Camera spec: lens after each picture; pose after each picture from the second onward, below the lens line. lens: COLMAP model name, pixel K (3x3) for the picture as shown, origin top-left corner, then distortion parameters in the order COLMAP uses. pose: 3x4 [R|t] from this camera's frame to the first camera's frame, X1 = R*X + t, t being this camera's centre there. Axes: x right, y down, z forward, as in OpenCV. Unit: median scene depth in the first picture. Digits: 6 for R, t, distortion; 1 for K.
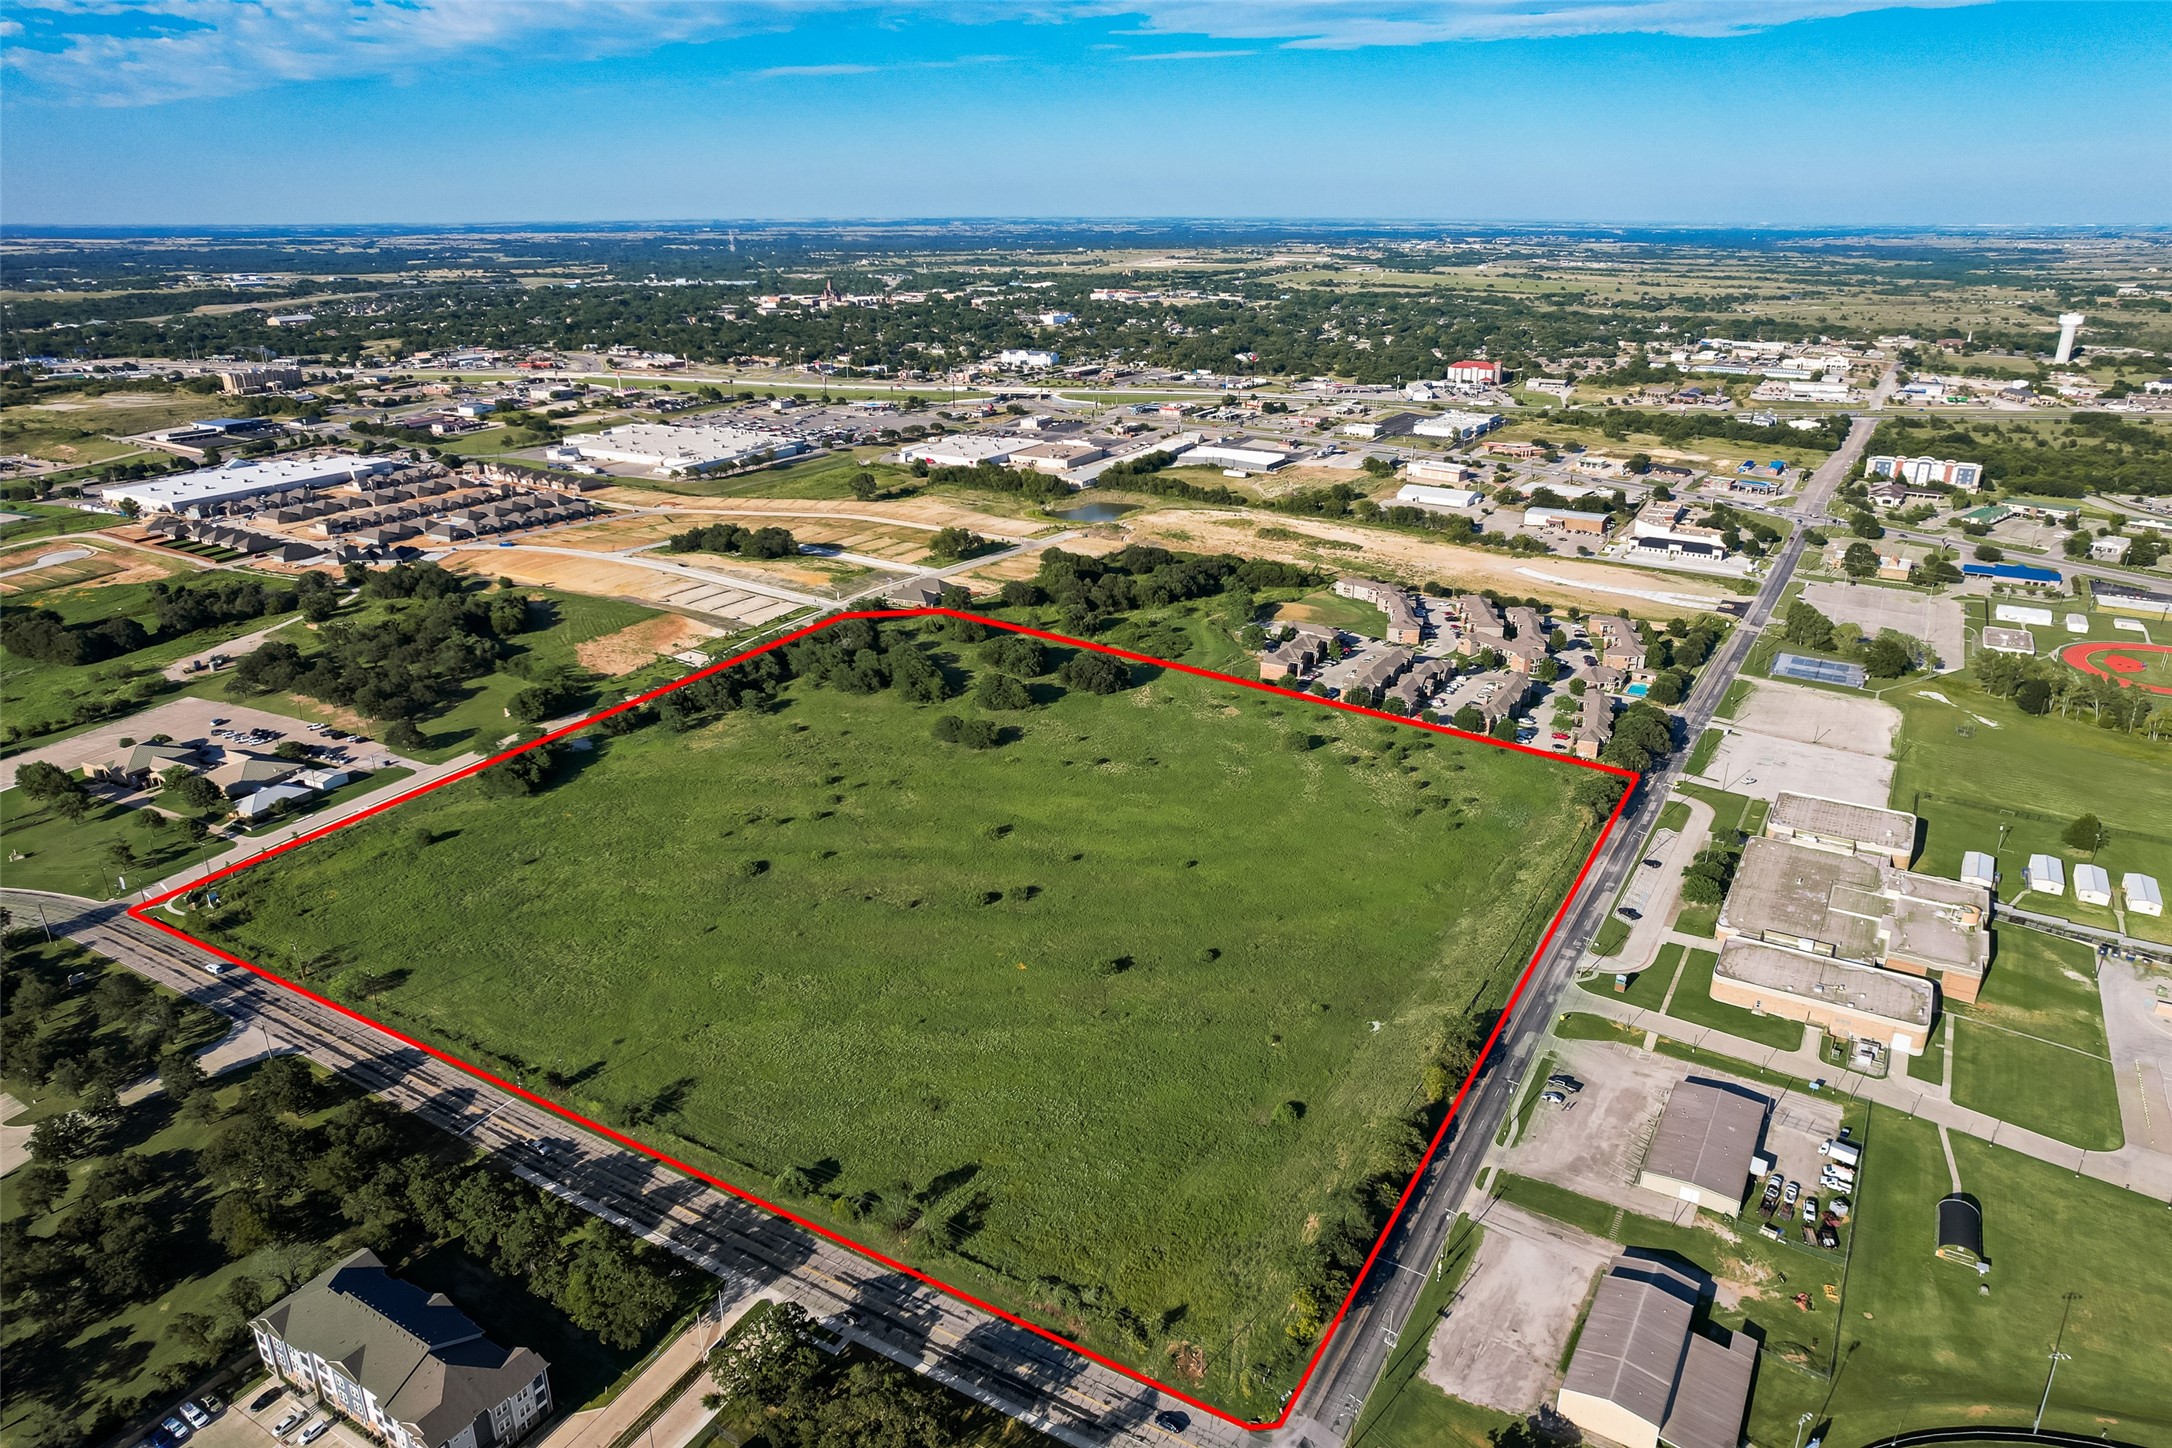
lens RADIAL K [[1419.2, 0, 1076.4], [0, 1419.2, 714.7], [0, 0, 1]] dist [-0.076973, 0.069097]
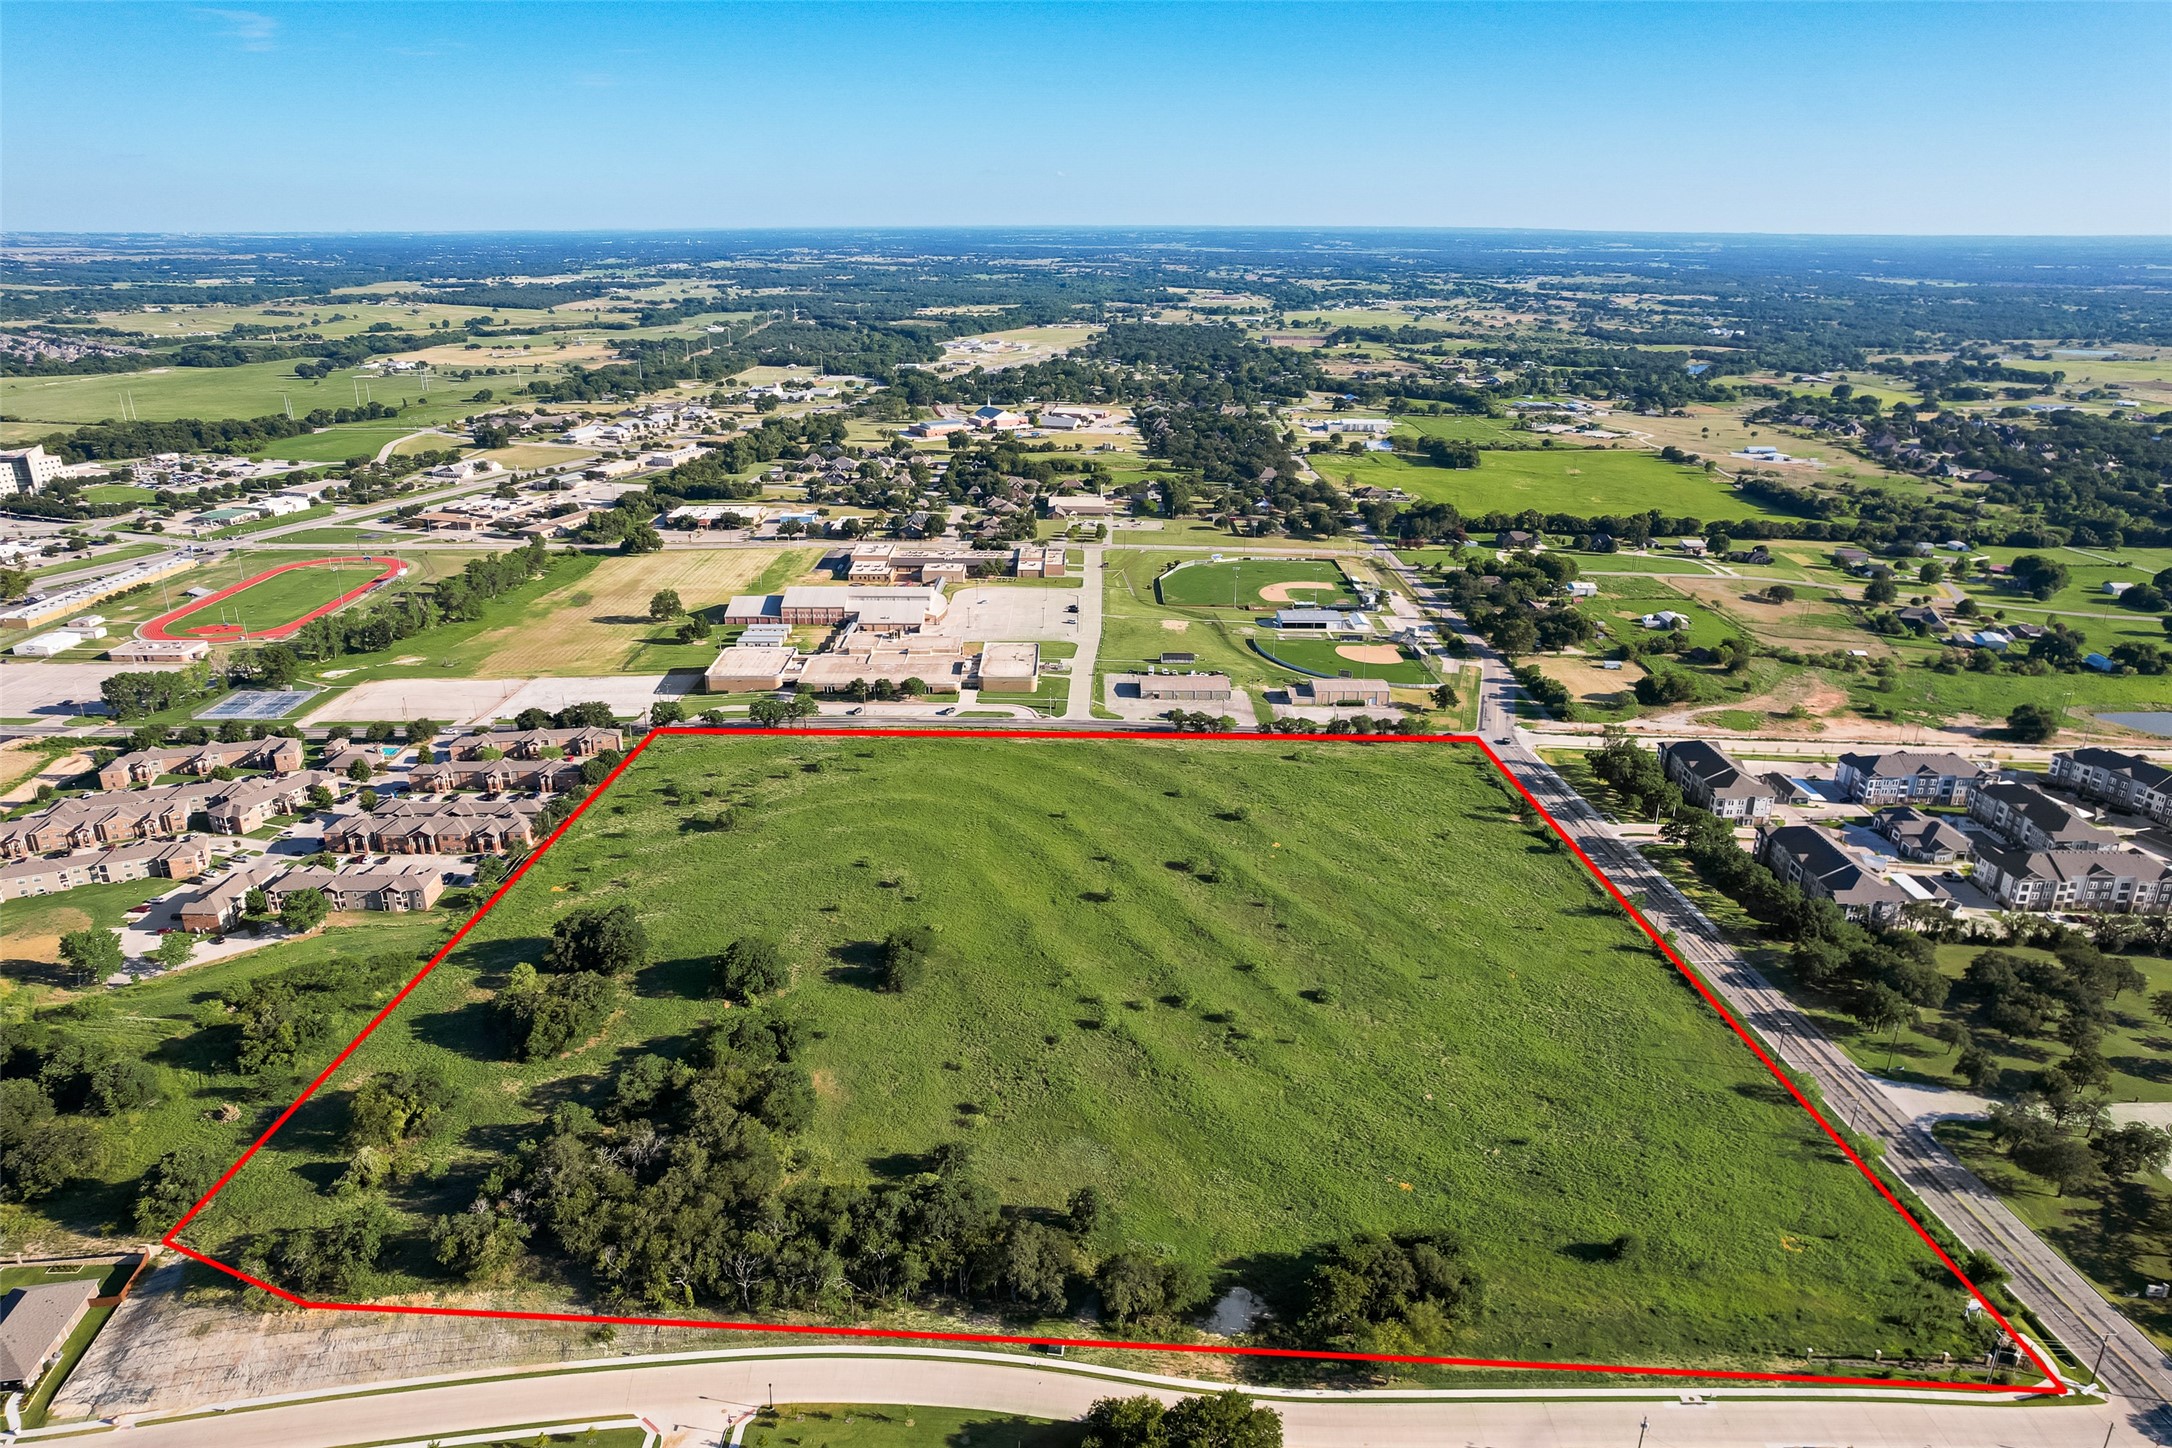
lens RADIAL K [[1402.9, 0, 1086.0], [0, 1402.9, 724.0], [0, 0, 1]] dist [-0.080123, 0.074144]
pose [[-0.526526, -0.292343, 0.798314, -0.498895], [0.286631, 0.822996, 0.490428, -0.307827], [-0.800383, 0.487045, -0.349534, 0.849940]]
